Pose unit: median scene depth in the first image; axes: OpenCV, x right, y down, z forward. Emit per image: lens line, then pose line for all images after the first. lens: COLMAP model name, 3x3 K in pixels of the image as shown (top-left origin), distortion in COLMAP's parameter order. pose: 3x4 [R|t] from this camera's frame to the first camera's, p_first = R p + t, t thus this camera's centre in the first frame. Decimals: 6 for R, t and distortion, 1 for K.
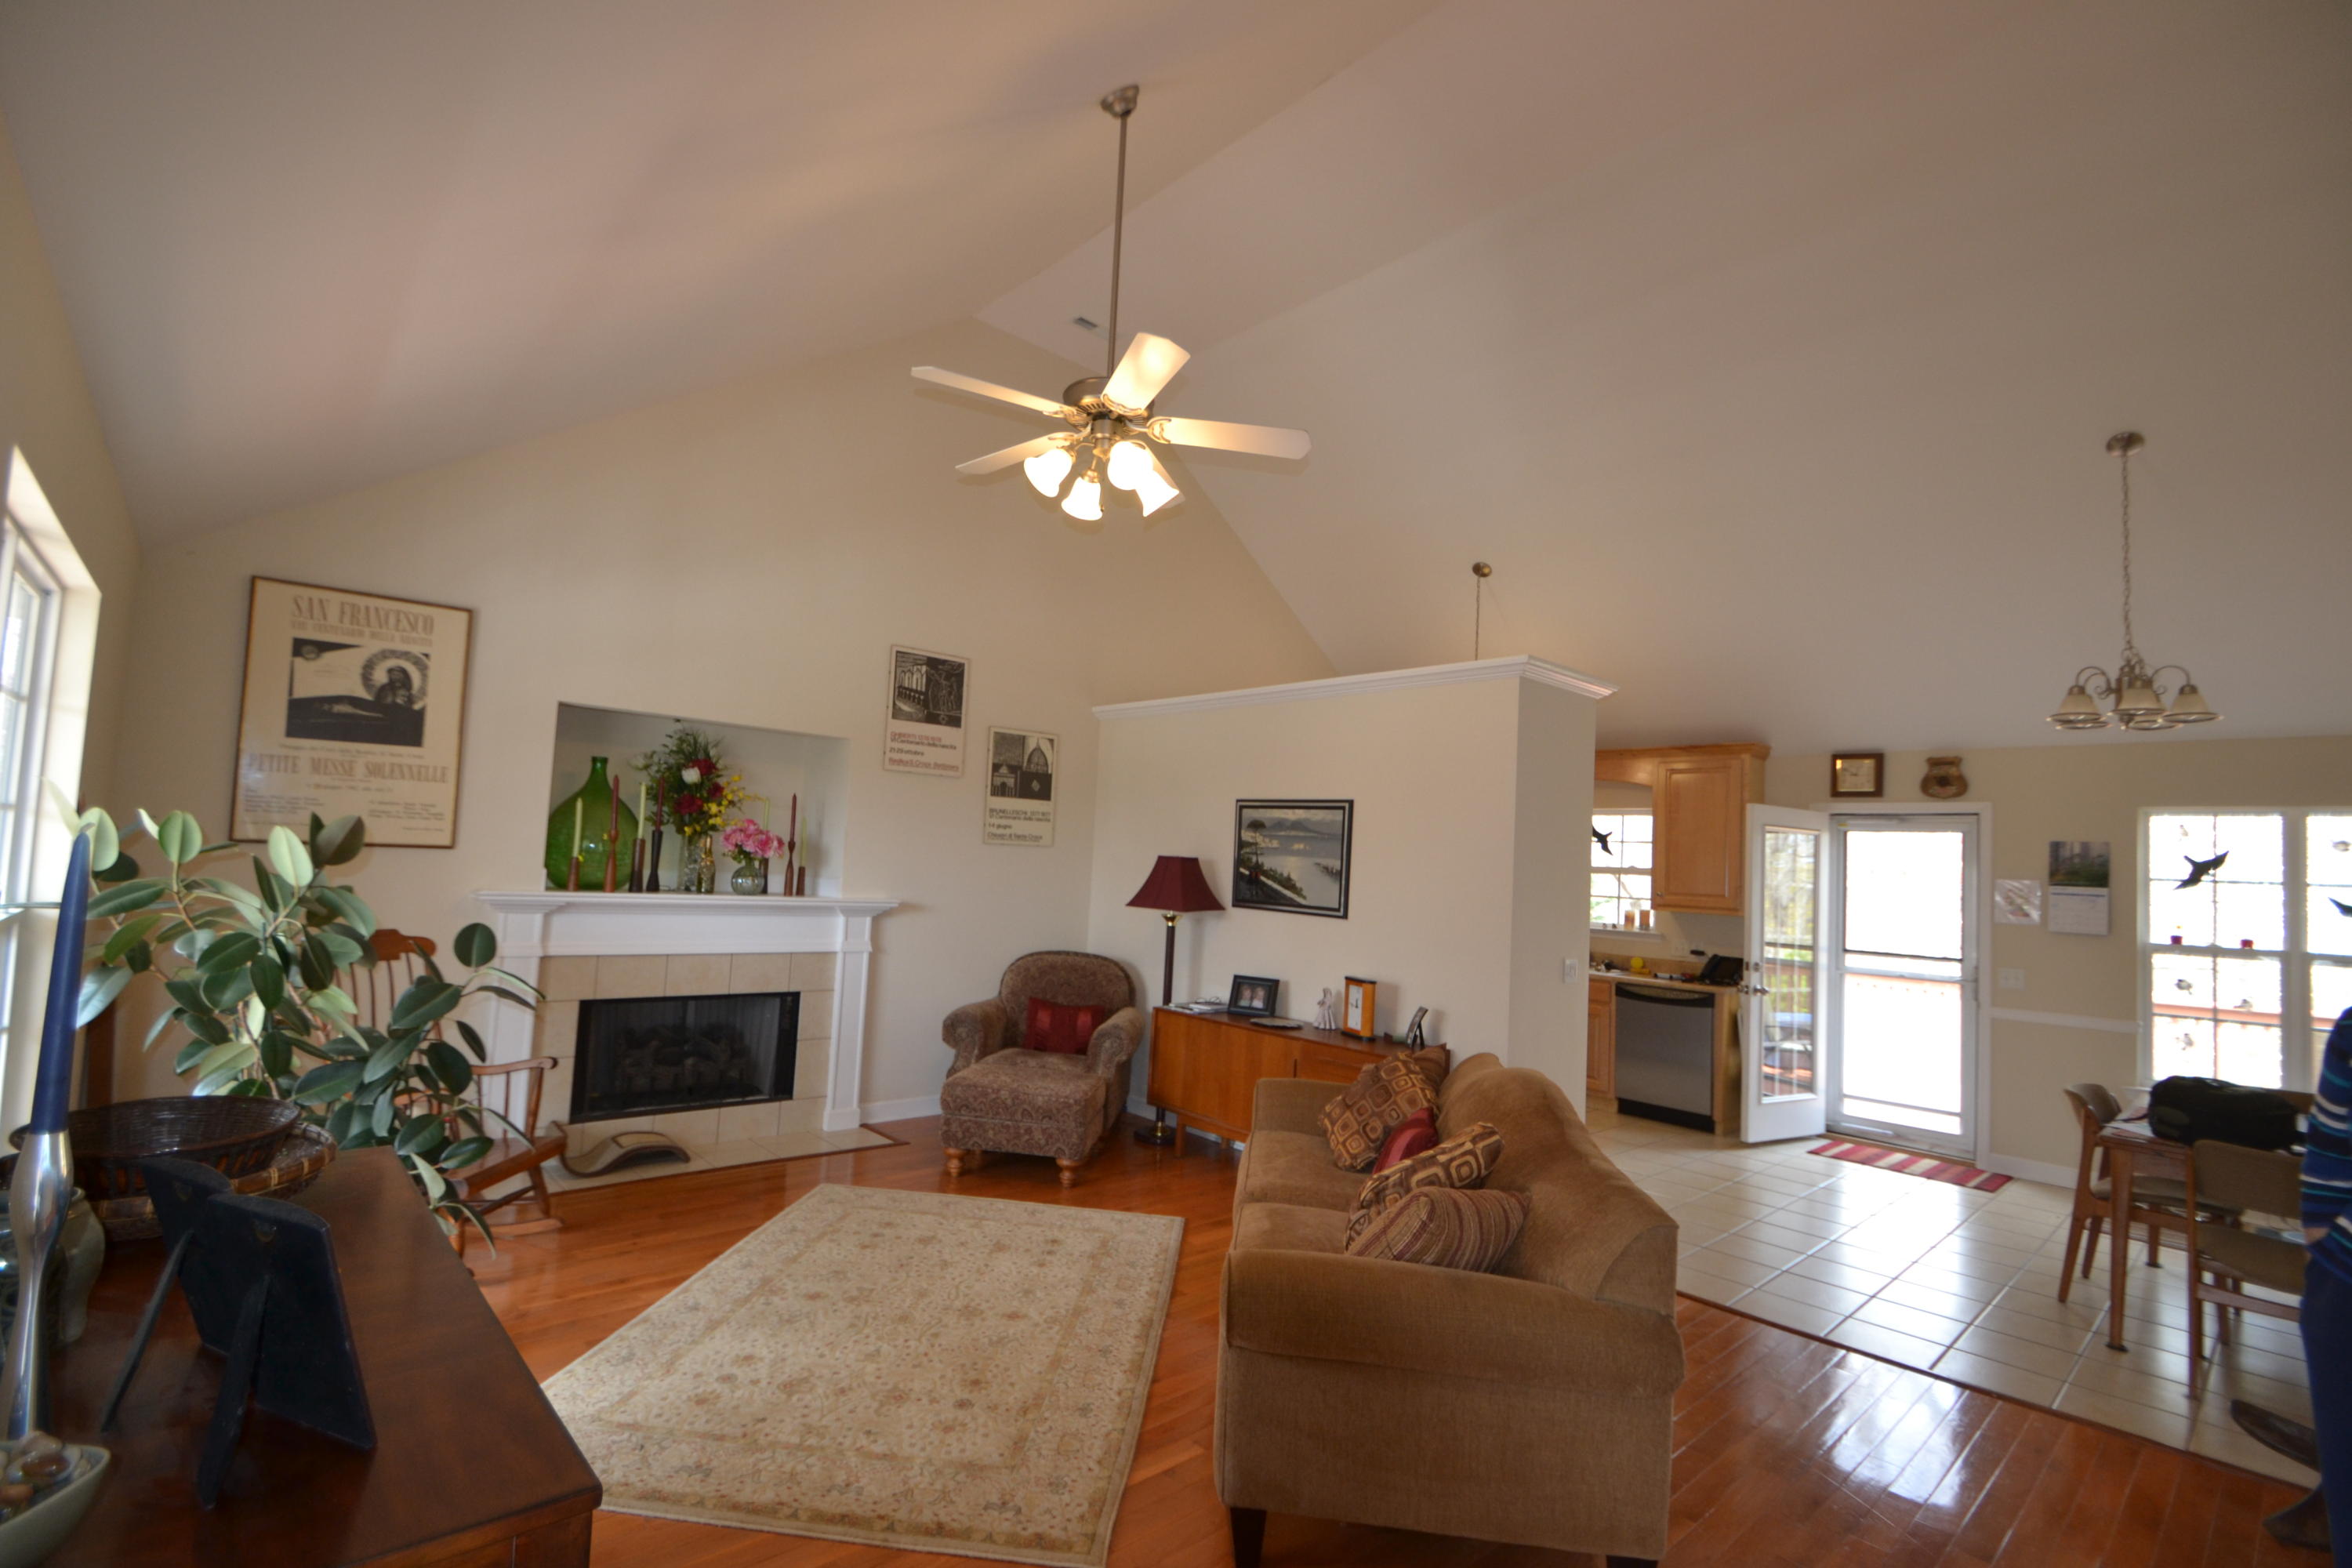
lens RADIAL K [[1041.2, 0, 1141.1], [0, 1041.2, 791.6], [0, 0, 1]] dist [0.002900, -0.012382]
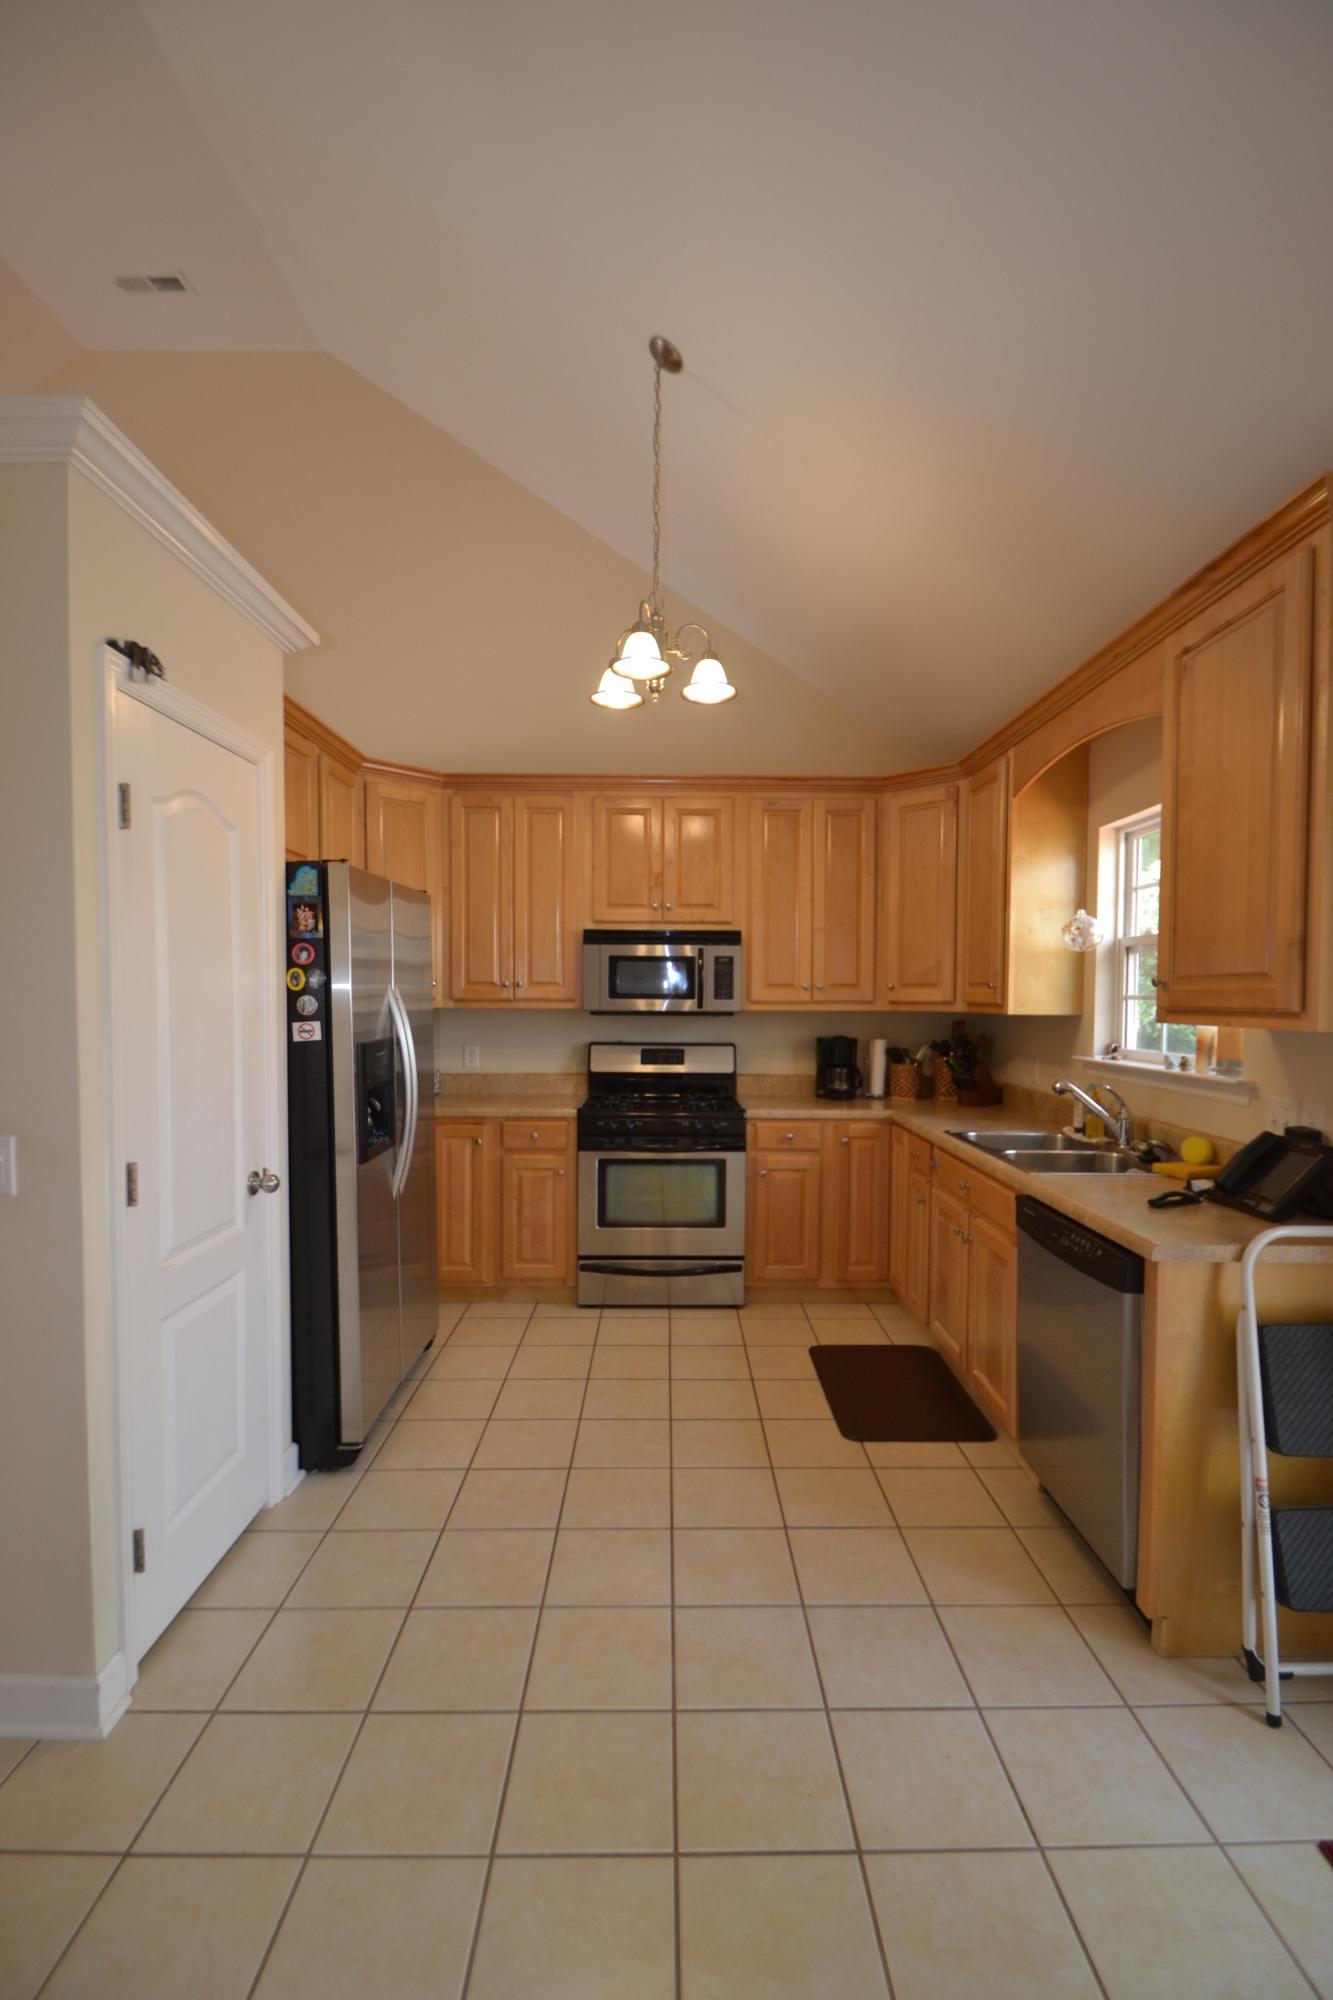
lens RADIAL K [[885.4, 0, 678.3], [0, 885.4, 1021.3], [0, 0, 1]] dist [0.002900, -0.012382]
pose [[0.759263, -0.030009, -0.650091, 0.761970], [0.080423, 0.995606, 0.047970, 0.109098], [0.645795, -0.088705, 0.758340, 0.827860]]
